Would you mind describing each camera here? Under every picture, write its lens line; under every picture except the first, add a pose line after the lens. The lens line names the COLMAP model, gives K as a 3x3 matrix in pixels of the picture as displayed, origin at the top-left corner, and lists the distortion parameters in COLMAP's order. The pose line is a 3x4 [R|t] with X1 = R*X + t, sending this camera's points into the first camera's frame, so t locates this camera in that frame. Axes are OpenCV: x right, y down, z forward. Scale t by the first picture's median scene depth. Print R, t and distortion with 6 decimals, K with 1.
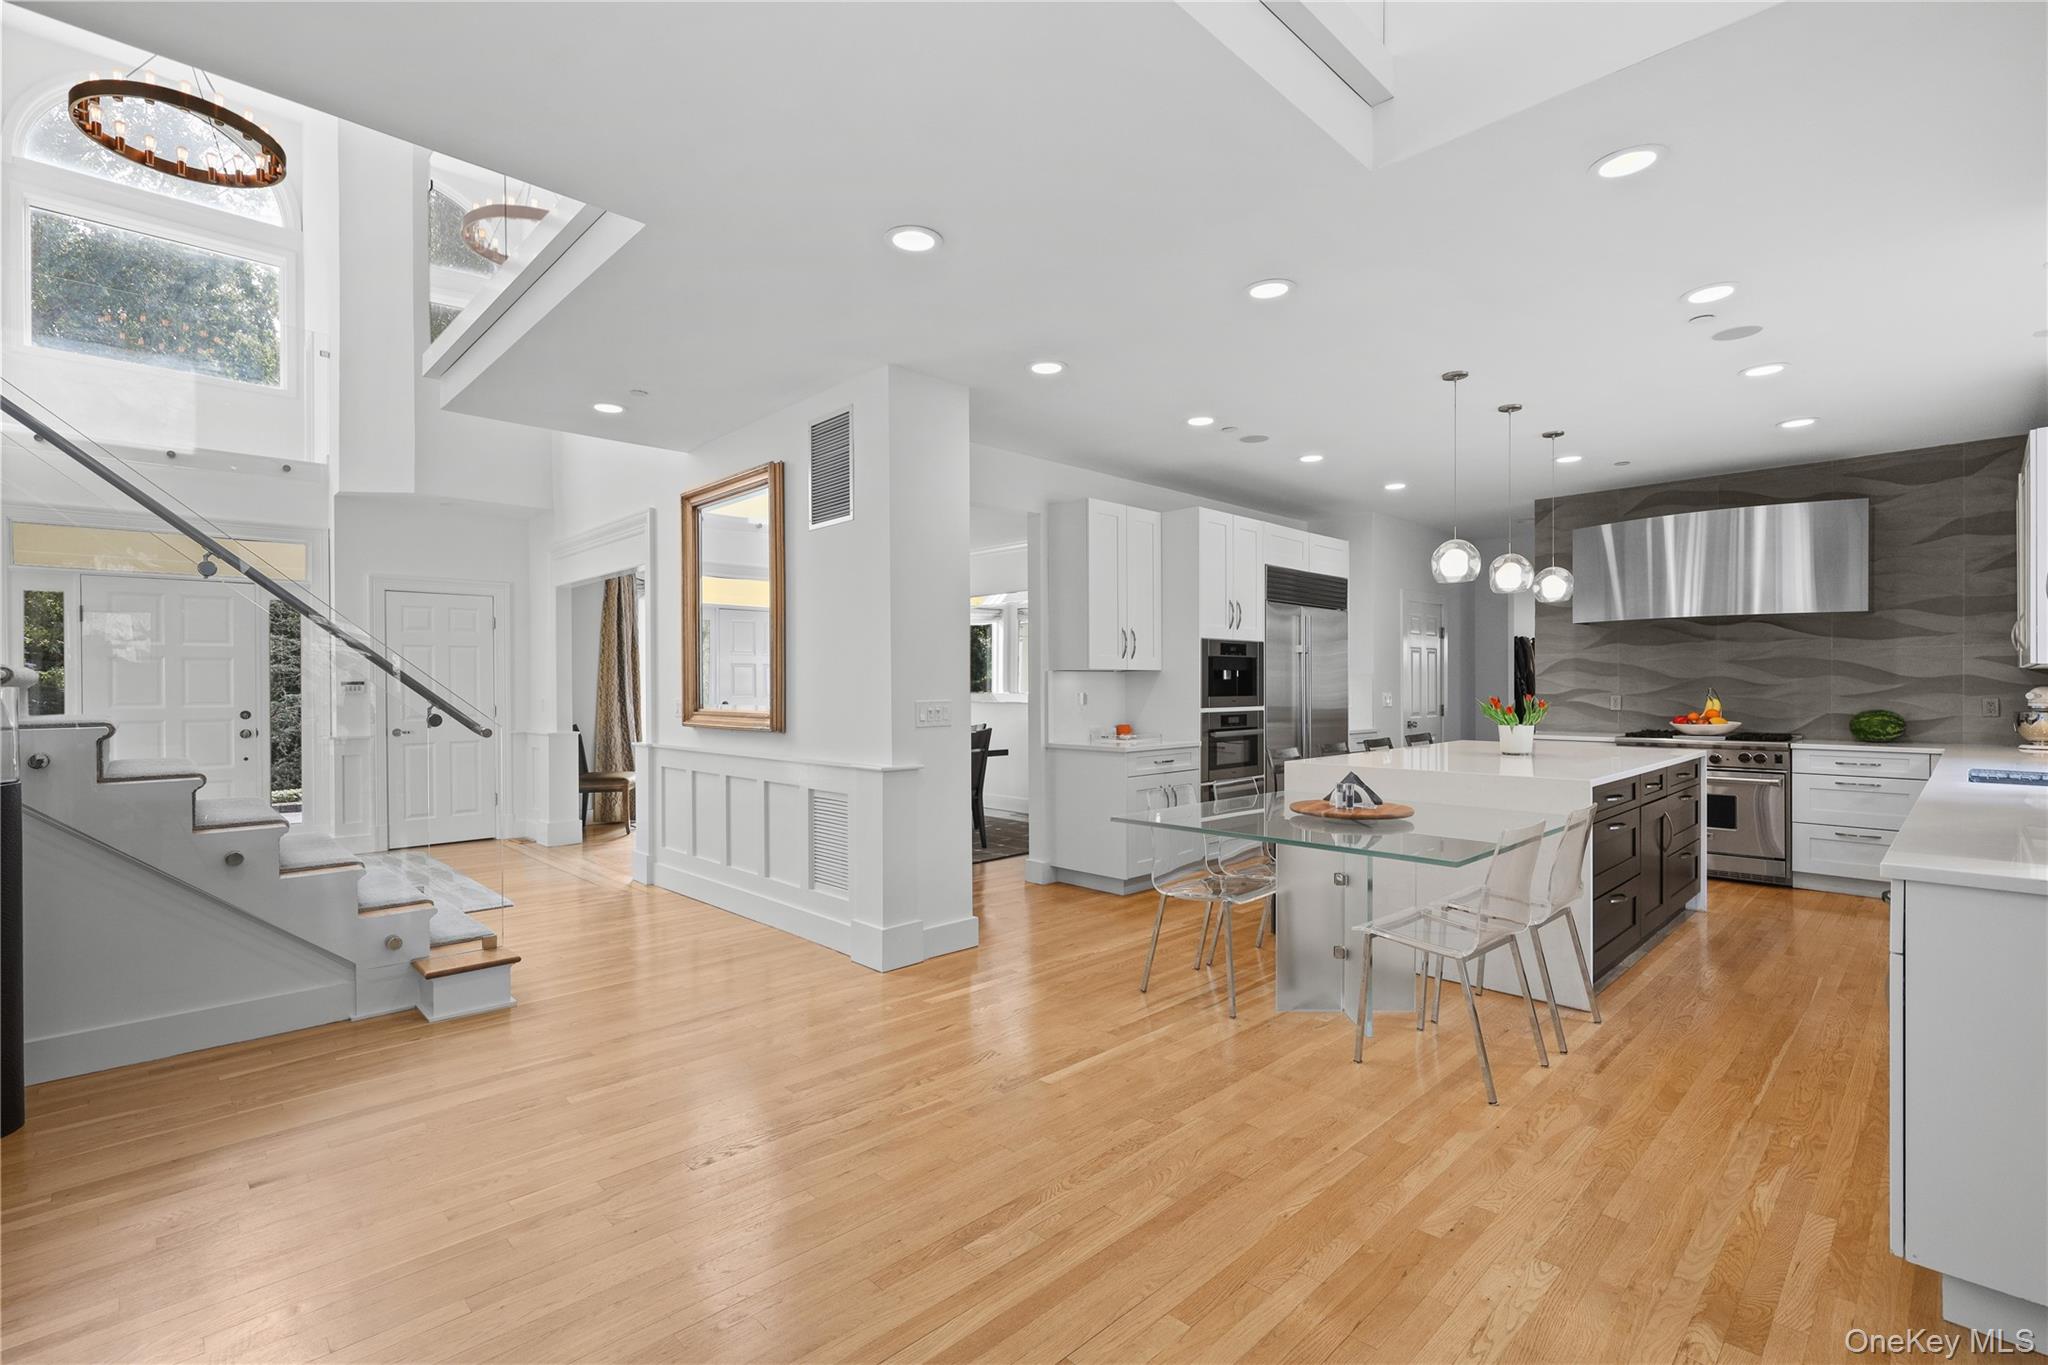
lens RADIAL K [[925.7, 0, 1020.3], [0, 925.7, 684.4], [0, 0, 1]] dist [0.003857, 0.000195]
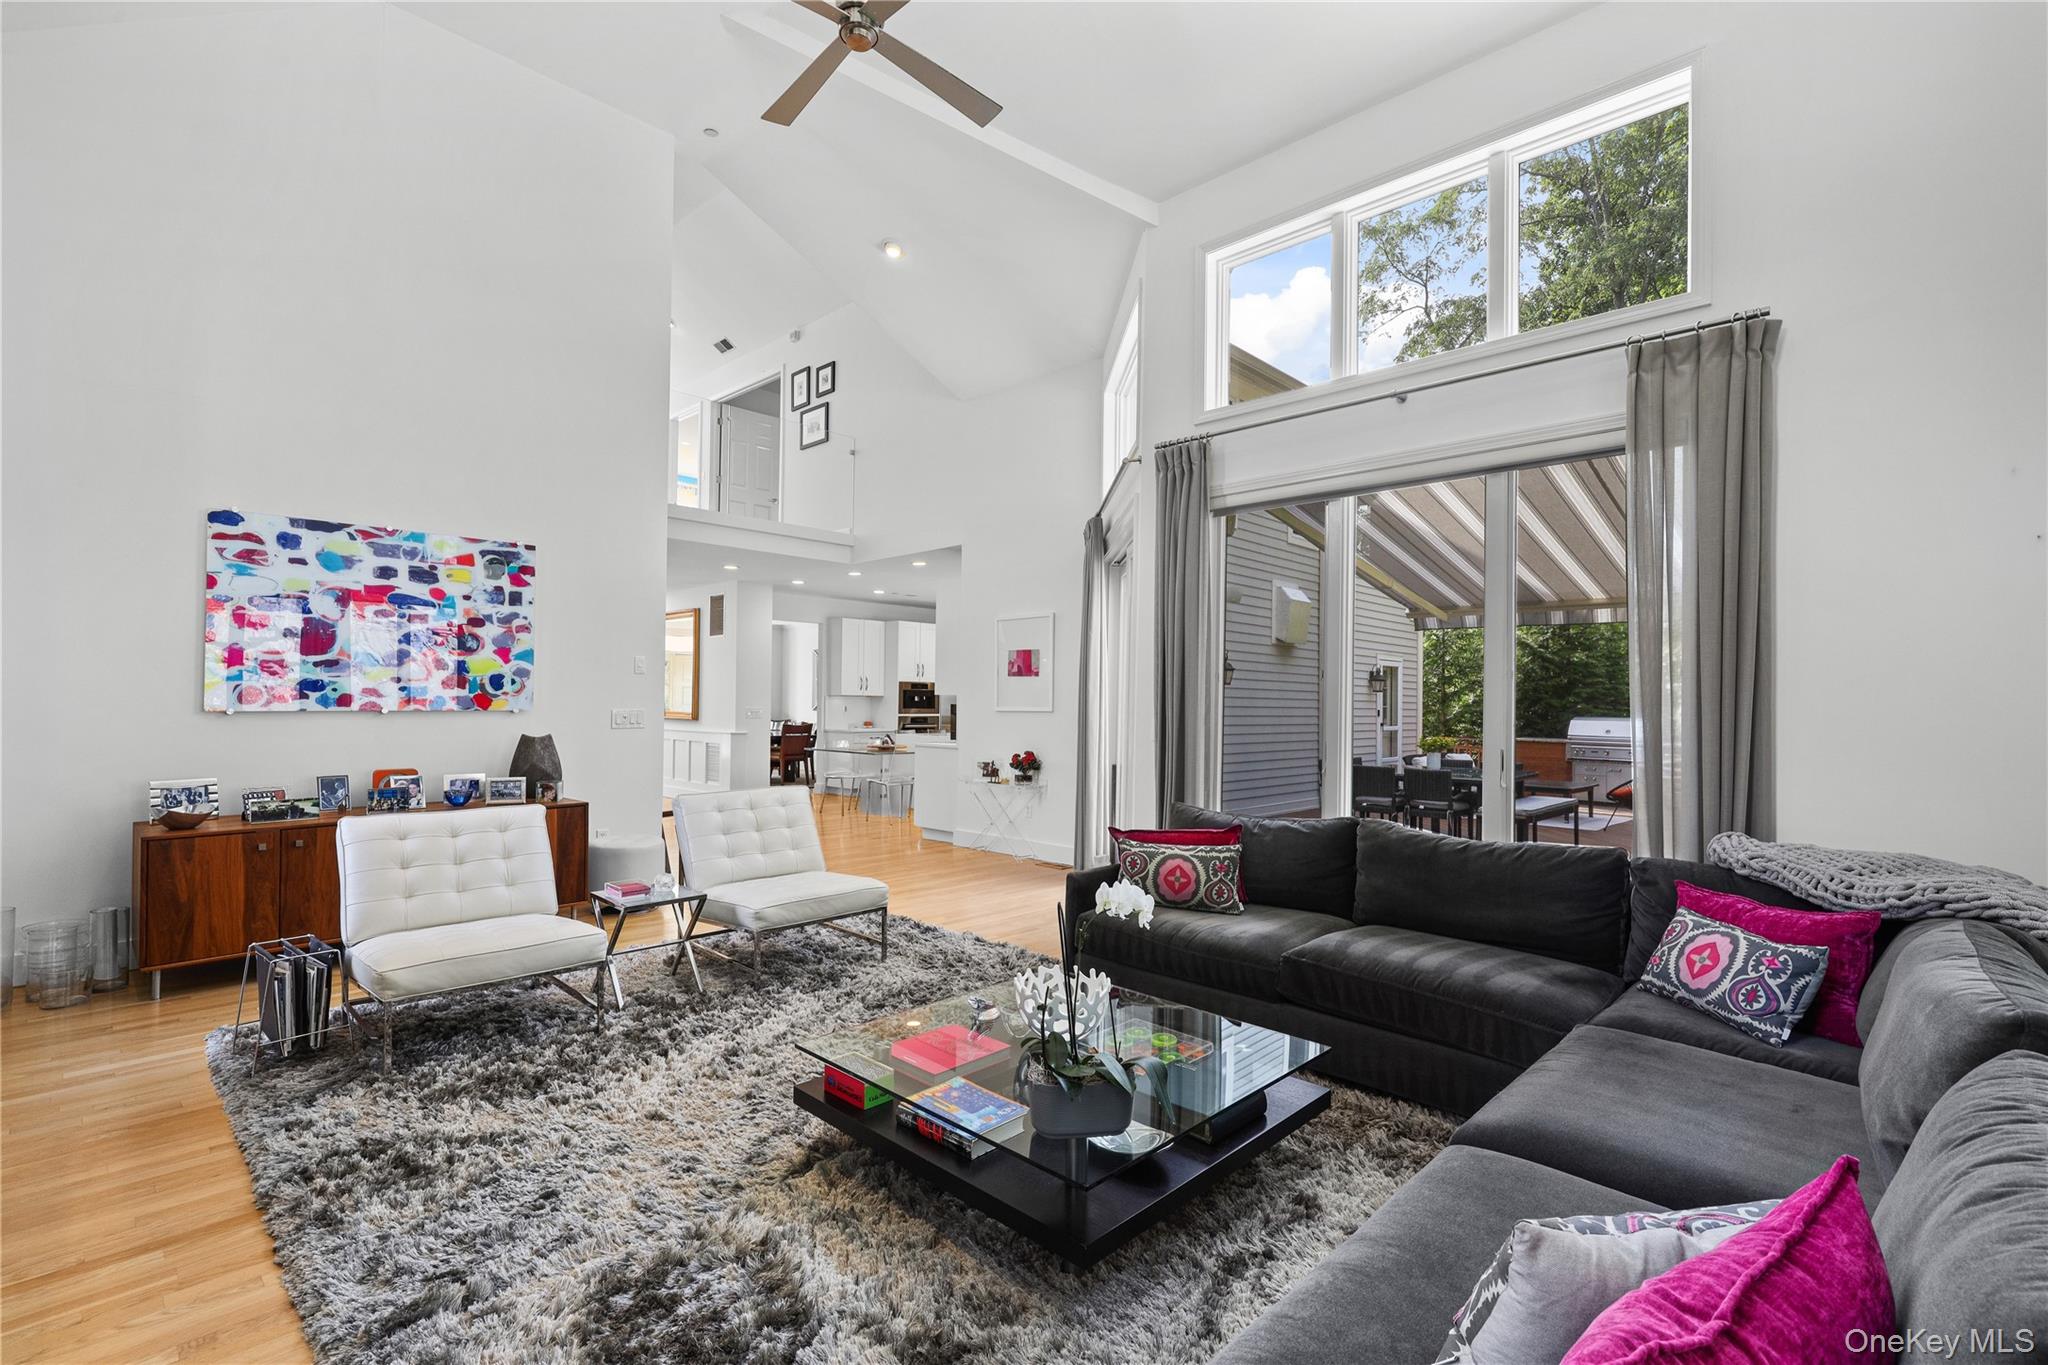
lens RADIAL K [[925.7, 0, 1029.6], [0, 925.7, 690.3], [0, 0, 1]] dist [0.003857, 0.000195]
pose [[0.999000, 0.014281, 0.042373, 0.423560], [-0.013816, 0.999841, -0.011233, -0.009436], [-0.042526, 0.010636, 0.999039, -1.212878]]
